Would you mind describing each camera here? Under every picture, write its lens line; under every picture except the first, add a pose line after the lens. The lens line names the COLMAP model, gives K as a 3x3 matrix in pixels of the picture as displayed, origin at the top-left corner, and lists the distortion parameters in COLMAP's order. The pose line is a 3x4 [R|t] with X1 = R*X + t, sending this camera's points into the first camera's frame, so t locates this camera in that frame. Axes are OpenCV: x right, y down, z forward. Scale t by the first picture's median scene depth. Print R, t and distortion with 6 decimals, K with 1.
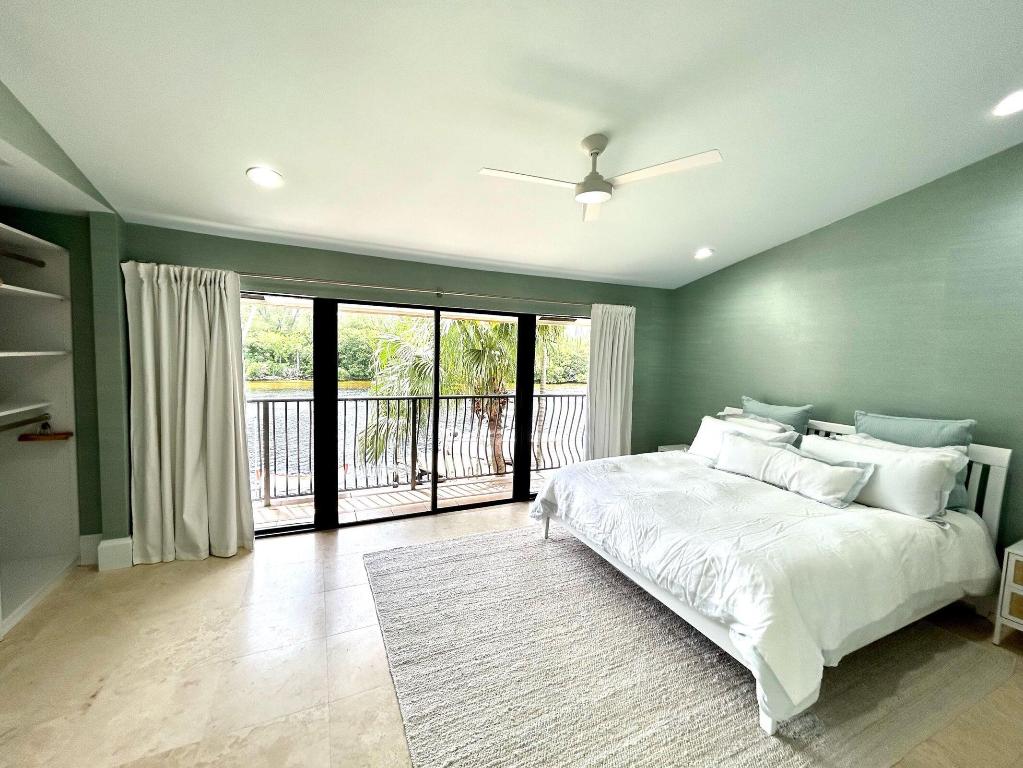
lens RADIAL K [[416.5, 0, 515.1], [0, 416.5, 385.6], [0, 0, 1]] dist [-0.000109, 0.001394]
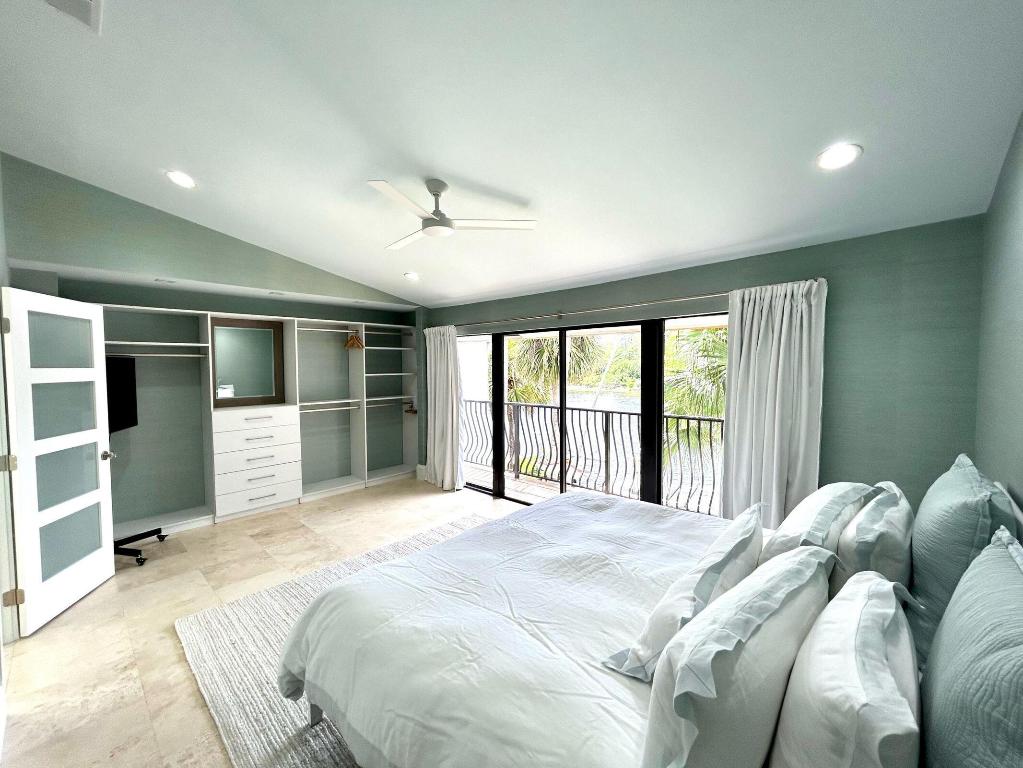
lens RADIAL K [[416.5, 0, 509.2], [0, 416.5, 383.2], [0, 0, 1]] dist [-0.000109, 0.001394]
pose [[0.365020, 0.004897, -0.930987, 0.916742], [-0.052622, 0.998496, -0.015380, -0.016462], [0.929511, 0.054605, 0.364728, 0.536815]]
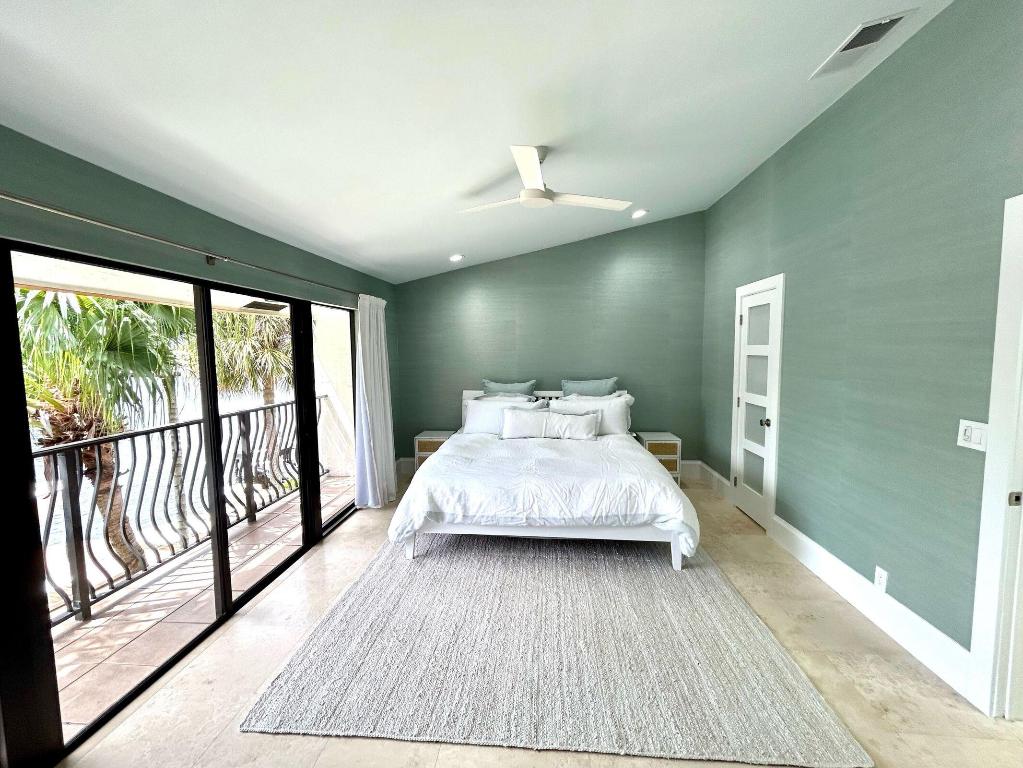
lens RADIAL K [[416.5, 0, 512.6], [0, 416.5, 383.5], [0, 0, 1]] dist [-0.000109, 0.001394]
pose [[0.504990, -0.104853, 0.856733, -0.557242], [0.096690, 0.993218, 0.064564, -0.041800], [-0.857692, 0.050233, 0.511704, 0.354674]]
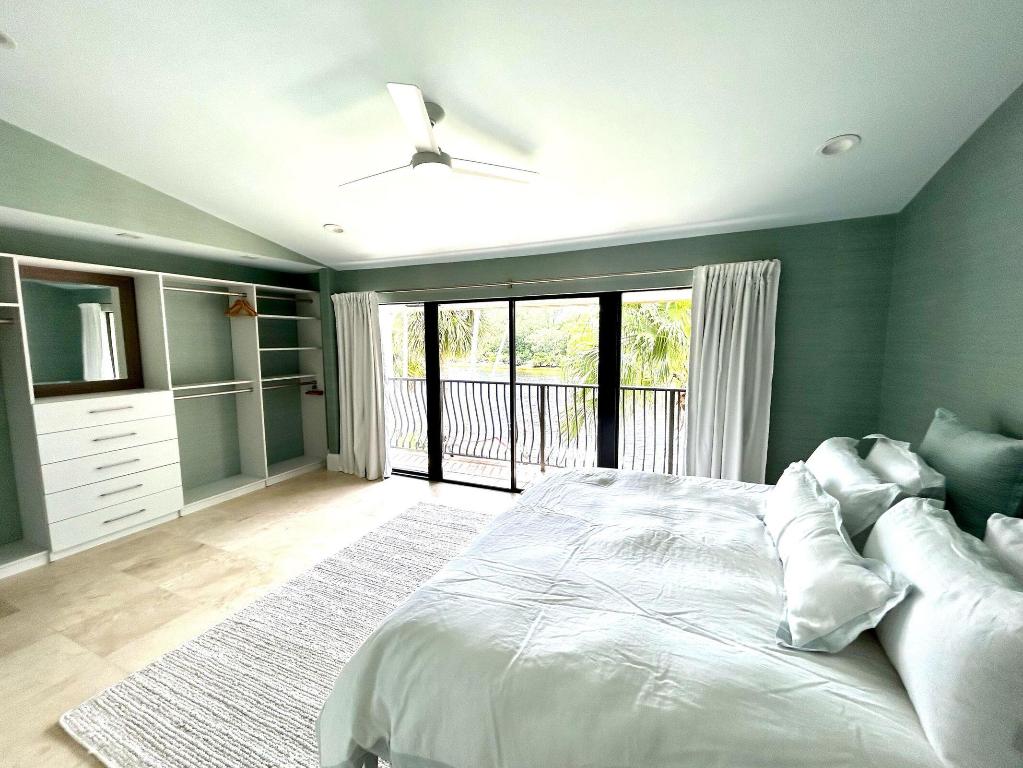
lens RADIAL K [[416.5, 0, 508.5], [0, 416.5, 383.9], [0, 0, 1]] dist [-0.000109, 0.001394]
pose [[0.649274, 0.044048, -0.759278, 0.709472], [-0.031842, 0.999020, 0.030727, -0.002091], [0.759888, 0.004227, 0.650040, 0.354429]]
